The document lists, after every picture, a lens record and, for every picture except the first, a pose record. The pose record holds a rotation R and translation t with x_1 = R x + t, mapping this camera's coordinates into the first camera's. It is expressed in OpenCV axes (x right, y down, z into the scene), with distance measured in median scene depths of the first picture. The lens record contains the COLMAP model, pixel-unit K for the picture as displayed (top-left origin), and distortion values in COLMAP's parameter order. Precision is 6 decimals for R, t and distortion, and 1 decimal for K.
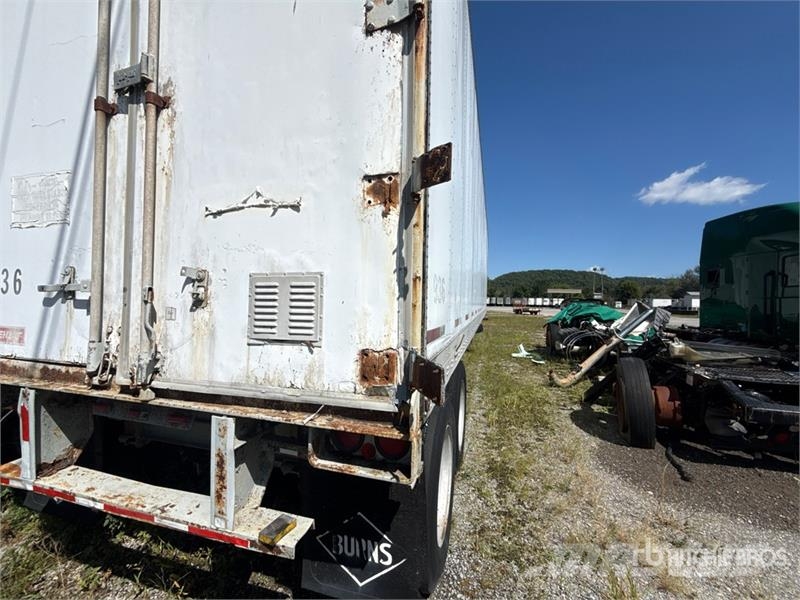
lens RADIAL K [[338.6, 0, 400.3], [0, 338.6, 299.4], [0, 0, 1]] dist [0.000456, -0.000711]
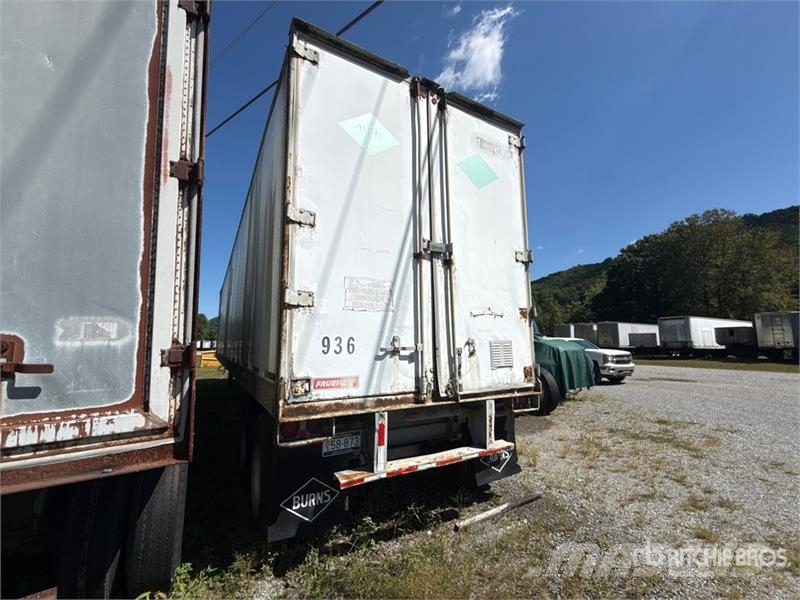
lens RADIAL K [[338.6, 0, 403.1], [0, 338.6, 298.0], [0, 0, 1]] dist [0.000456, -0.000711]
pose [[0.694680, 0.074857, 0.715413, -2.450273], [0.017265, 0.992549, -0.120620, -0.091063], [-0.719112, 0.096144, 0.688211, -0.272128]]
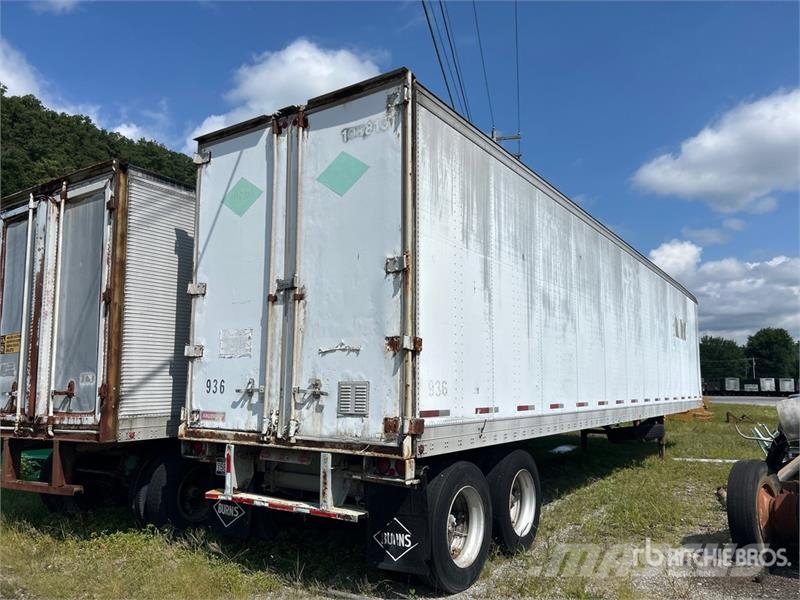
lens RADIAL K [[600.9, 0, 400.7], [0, 600.9, 295.7], [0, 0, 1]] dist [0.038878, -0.031729]
pose [[0.948654, -0.060995, -0.310379, 0.990821], [0.014498, 0.988585, -0.149962, -0.041188], [0.315984, 0.137762, 0.938710, -2.178916]]
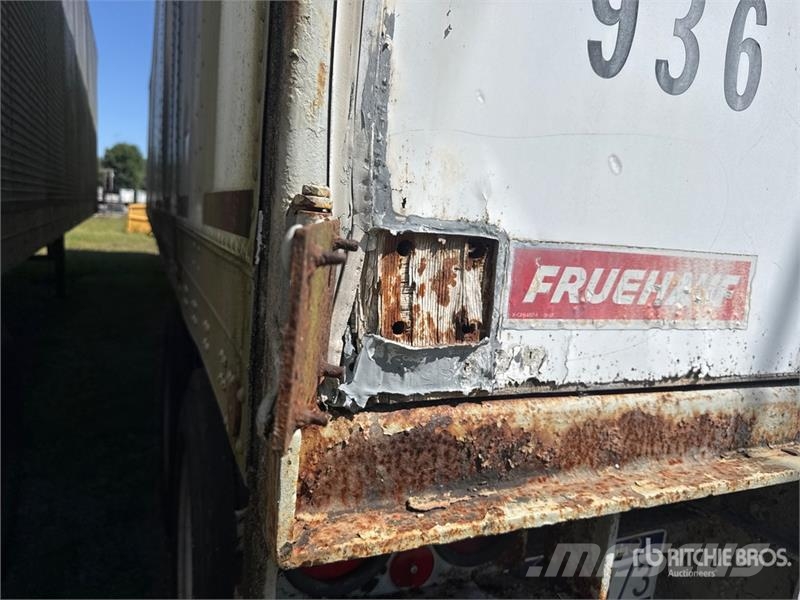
lens RADIAL K [[572.1, 0, 402.0], [0, 572.1, 300.3], [0, 0, 1]] dist [0.056070, -0.065799]
pose [[0.767119, -0.042404, 0.640101, -1.843543], [-0.068025, 0.986810, 0.146896, 0.081917], [-0.637888, -0.156230, 0.754117, 0.985458]]
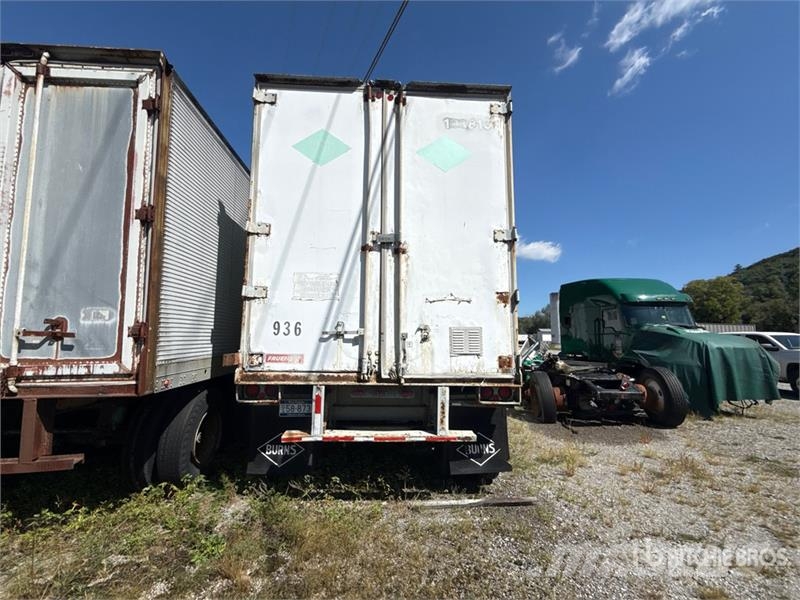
lens RADIAL K [[339.6, 0, 400.9], [0, 339.6, 297.5], [0, 0, 1]] dist [-0.000271, -0.000720]
pose [[0.947565, 0.030374, 0.318117, -1.413397], [0.005563, 0.993754, -0.111456, -0.015997], [-0.319515, 0.107382, 0.941477, -1.105896]]
